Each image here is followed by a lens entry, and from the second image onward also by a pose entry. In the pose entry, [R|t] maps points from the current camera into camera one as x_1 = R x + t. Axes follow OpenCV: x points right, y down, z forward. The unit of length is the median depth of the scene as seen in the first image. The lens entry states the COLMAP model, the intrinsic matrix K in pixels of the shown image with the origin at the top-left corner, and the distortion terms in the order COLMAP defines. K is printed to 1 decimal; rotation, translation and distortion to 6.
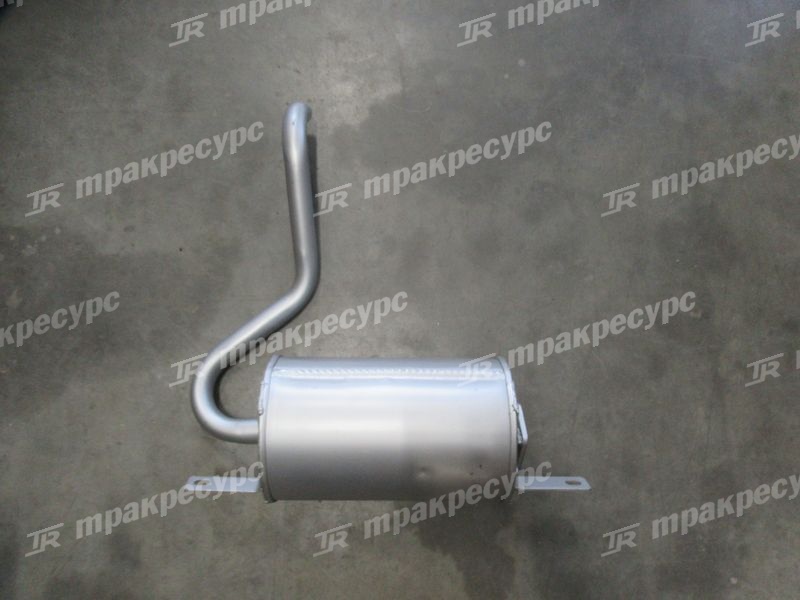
lens RADIAL K [[569.7, 0, 400.0], [0, 569.7, 300.0], [0, 0, 1]] dist [-0.002258, -0.004205]
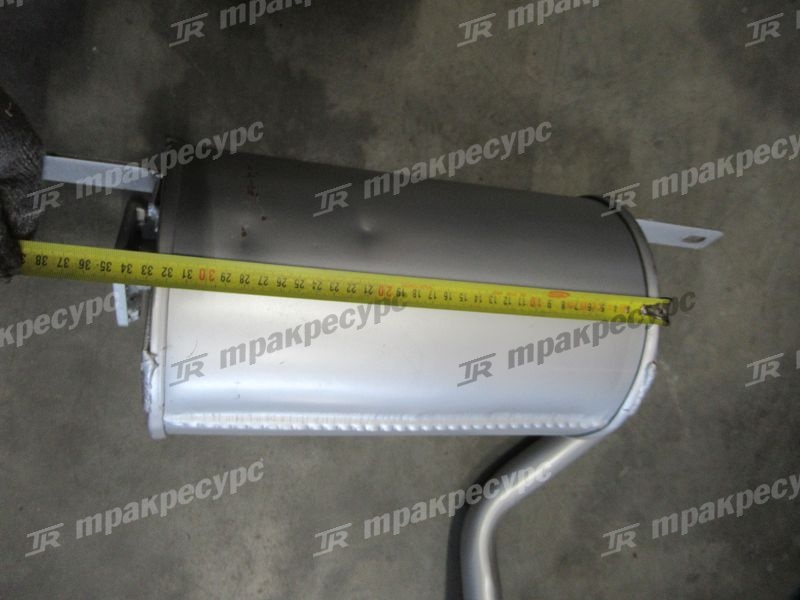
lens RADIAL K [[593.2, 0, 400.0], [0, 593.2, 300.0], [0, 0, 1]] dist [-0.007908, 0.000233]
pose [[-0.951552, -0.053005, -0.302885, 0.133979], [0.027589, -0.995775, 0.087585, 0.166259], [-0.306247, 0.074985, 0.948994, 0.429755]]
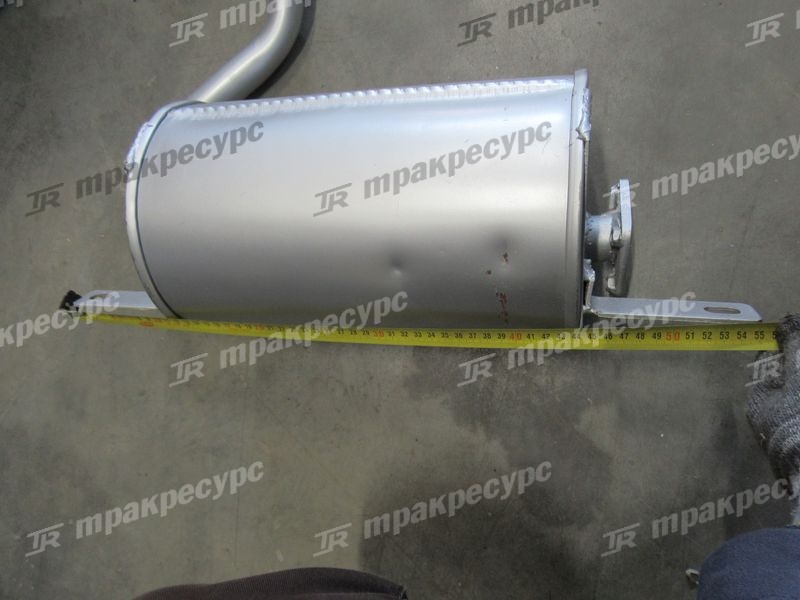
lens RADIAL K [[593.2, 0, 400.0], [0, 593.2, 300.0], [0, 0, 1]] dist [-0.007908, 0.000233]
pose [[0.955240, 0.015126, -0.295446, 0.169717], [0.026939, 0.990095, 0.137790, 0.210538], [0.294604, -0.139581, 0.945371, 0.394077]]
